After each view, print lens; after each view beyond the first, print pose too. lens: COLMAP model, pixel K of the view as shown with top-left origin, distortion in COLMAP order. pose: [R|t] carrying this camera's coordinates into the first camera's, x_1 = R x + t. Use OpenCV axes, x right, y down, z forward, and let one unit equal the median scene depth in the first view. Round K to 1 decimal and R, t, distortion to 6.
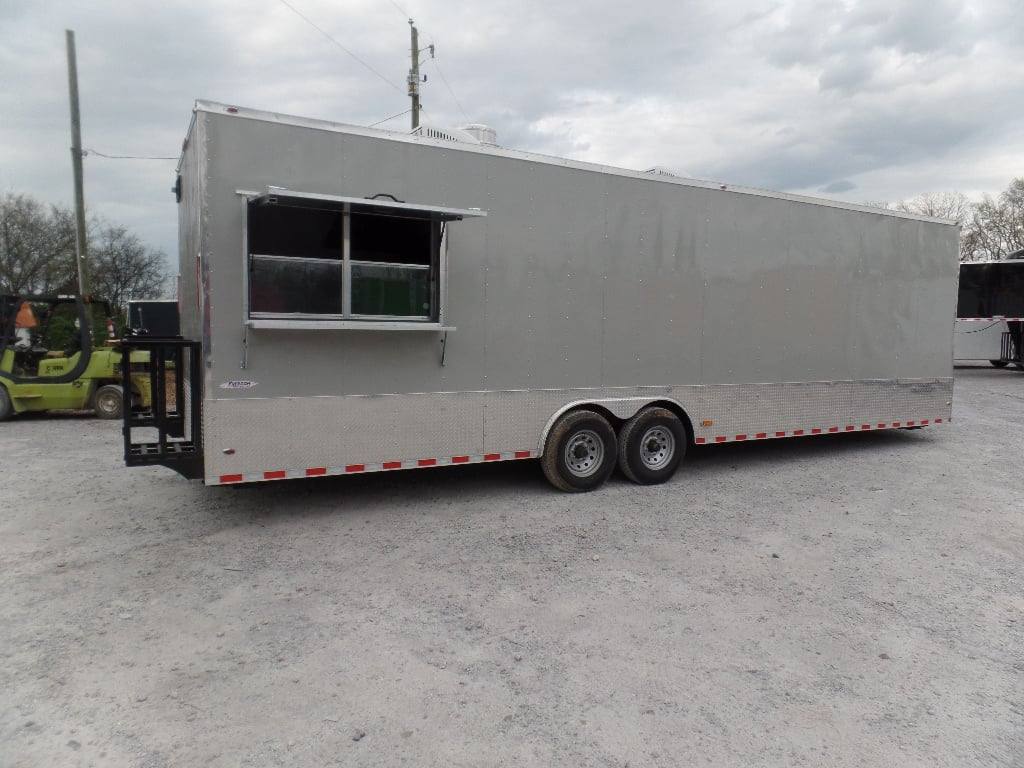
lens RADIAL K [[711.5, 0, 512.5], [0, 711.5, 389.3], [0, 0, 1]] dist [-0.014422, 0.004942]
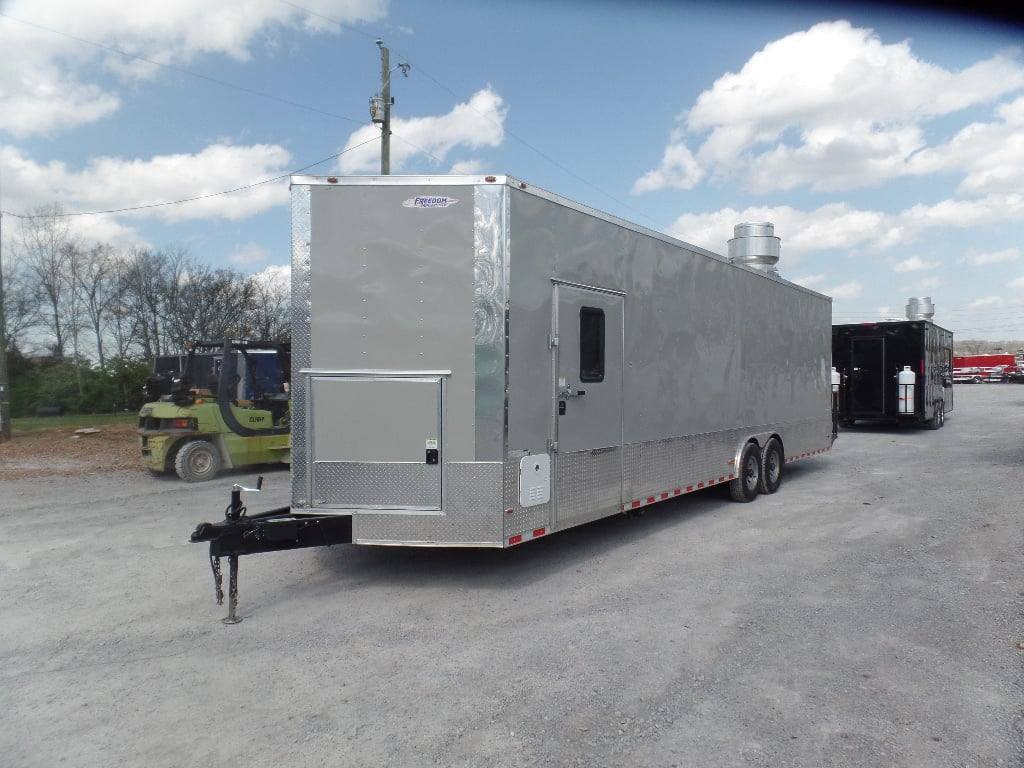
lens RADIAL K [[711.5, 0, 506.1], [0, 711.5, 380.7], [0, 0, 1]] dist [-0.014422, 0.004942]
pose [[0.922102, -0.000597, 0.386945, -0.961172], [0.024180, 0.998133, -0.056082, -0.027936], [-0.386190, 0.061070, 0.920396, -0.100004]]
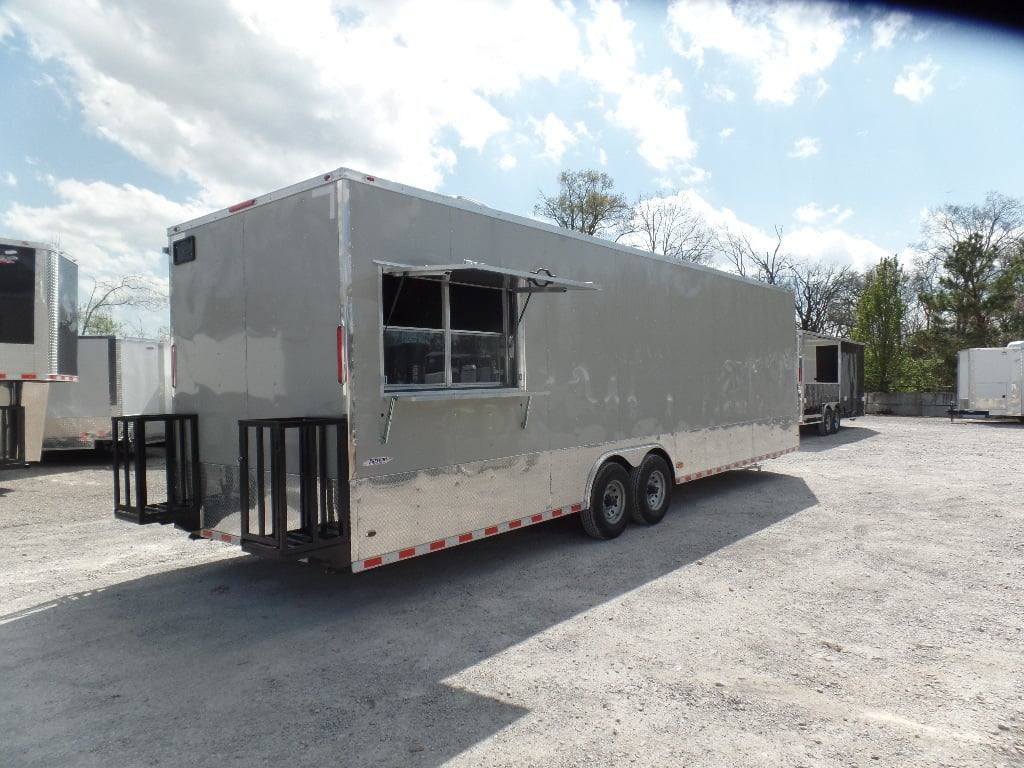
lens RADIAL K [[711.5, 0, 504.1], [0, 711.5, 379.9], [0, 0, 1]] dist [-0.014422, 0.004942]
pose [[0.934332, -0.028120, 0.355292, -0.483424], [0.053557, 0.996640, -0.061963, -0.040521], [-0.352356, 0.076922, 0.932699, 0.038690]]
